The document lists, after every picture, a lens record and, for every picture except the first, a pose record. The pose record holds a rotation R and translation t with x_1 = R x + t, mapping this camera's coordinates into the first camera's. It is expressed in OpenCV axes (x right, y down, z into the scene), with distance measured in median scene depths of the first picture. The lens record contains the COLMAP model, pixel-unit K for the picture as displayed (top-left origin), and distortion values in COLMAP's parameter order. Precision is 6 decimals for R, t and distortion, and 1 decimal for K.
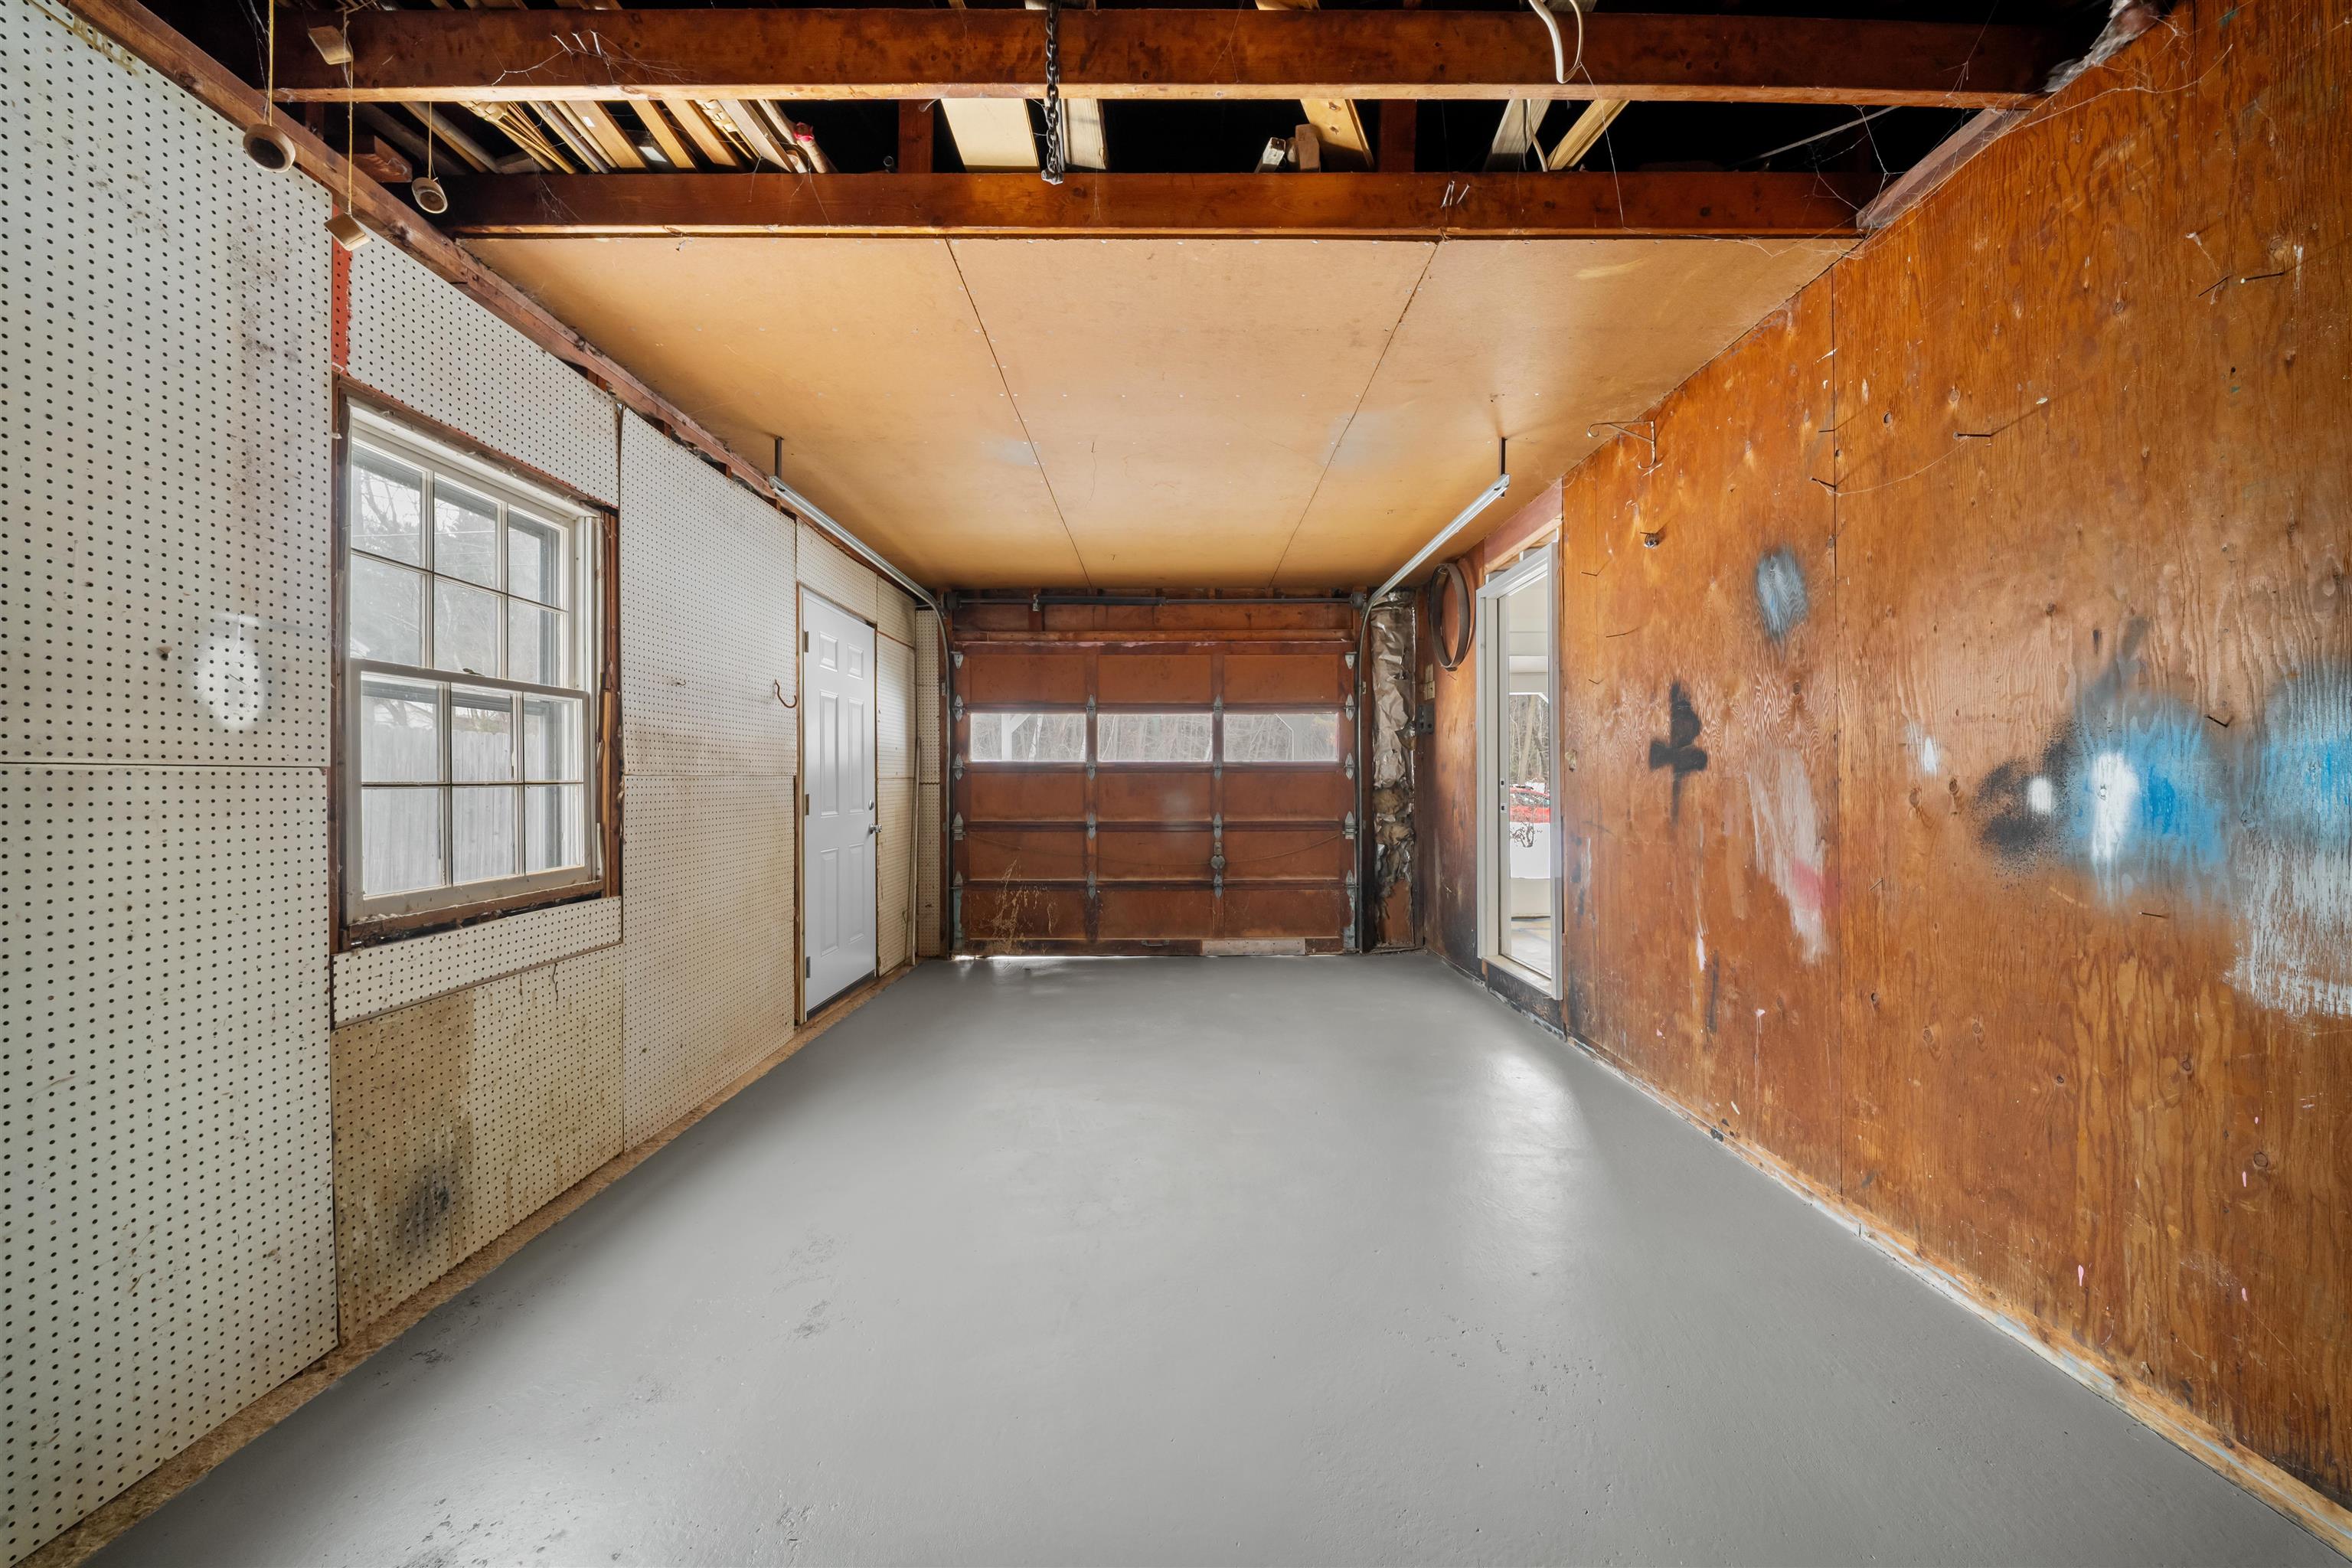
lens RADIAL K [[822.6, 0, 1176.0], [0, 822.6, 784.0], [0, 0, 1]] dist [0.009066, -0.007178]
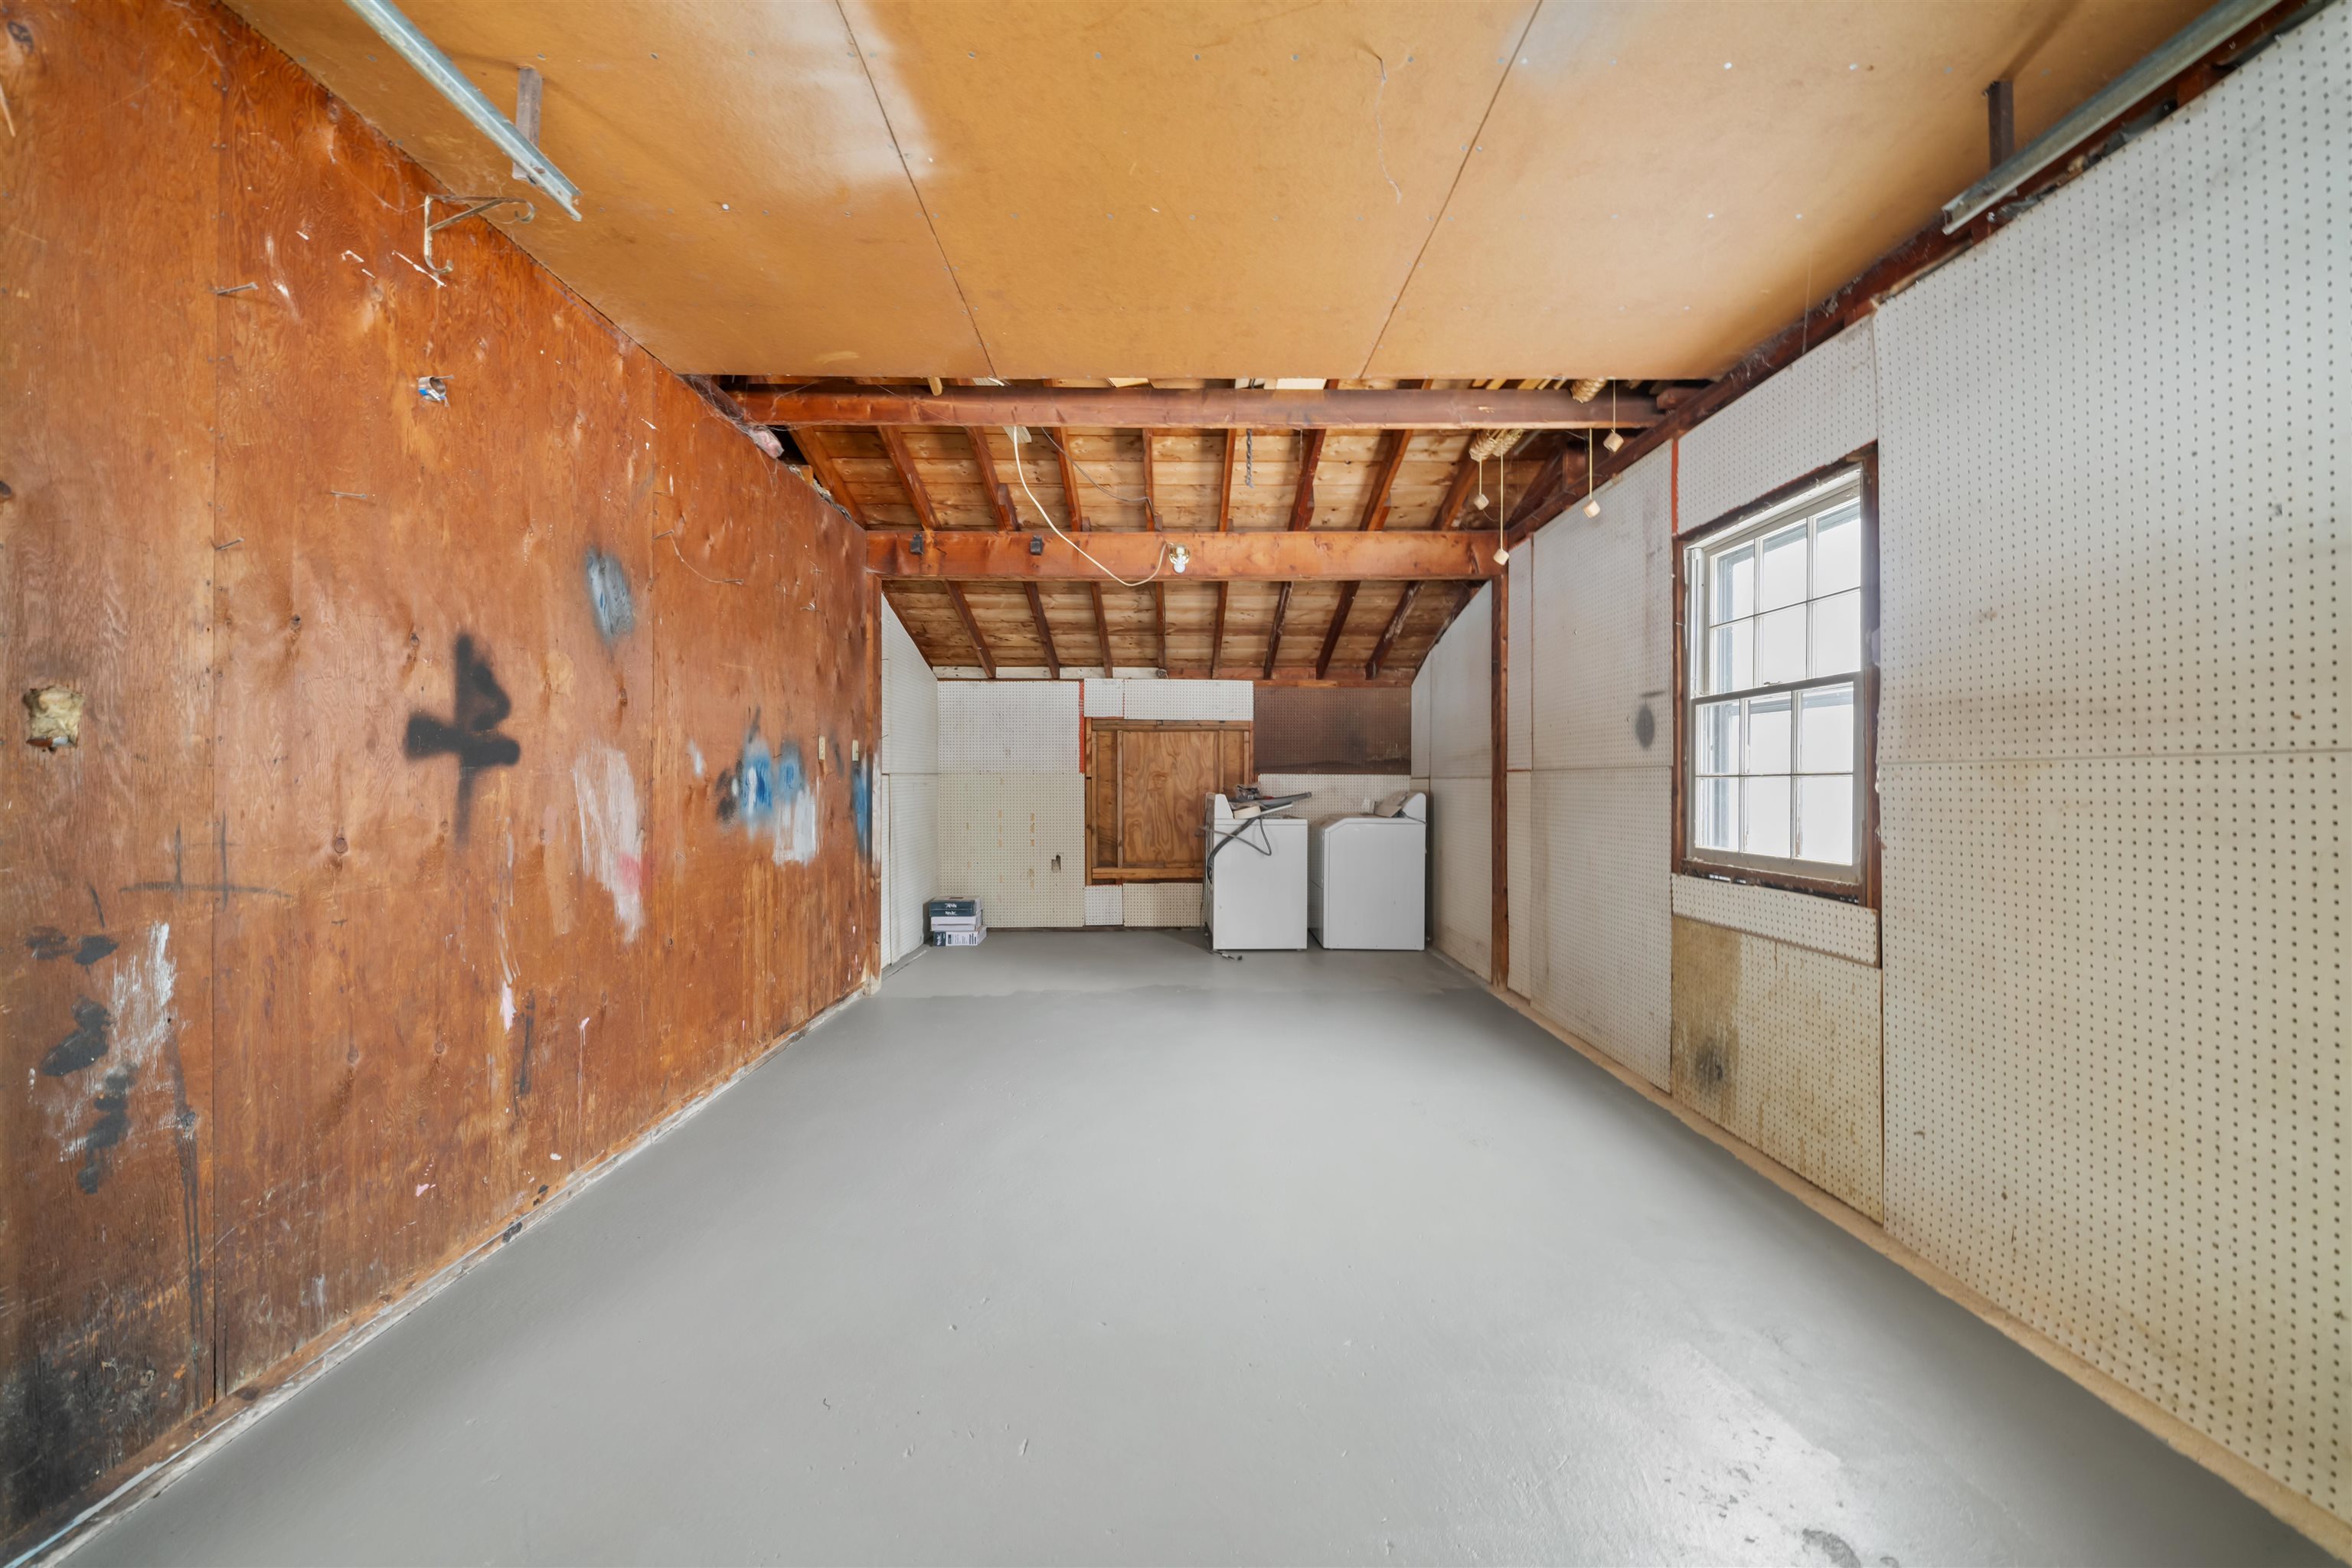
lens RADIAL K [[822.6, 0, 1176.0], [0, 822.6, 784.0], [0, 0, 1]] dist [0.009066, -0.007178]
pose [[-0.999976, 0.006400, -0.002816, 0.027817], [0.006376, 0.999943, 0.008509, -0.002065], [0.002871, 0.008491, -0.999960, 1.941272]]
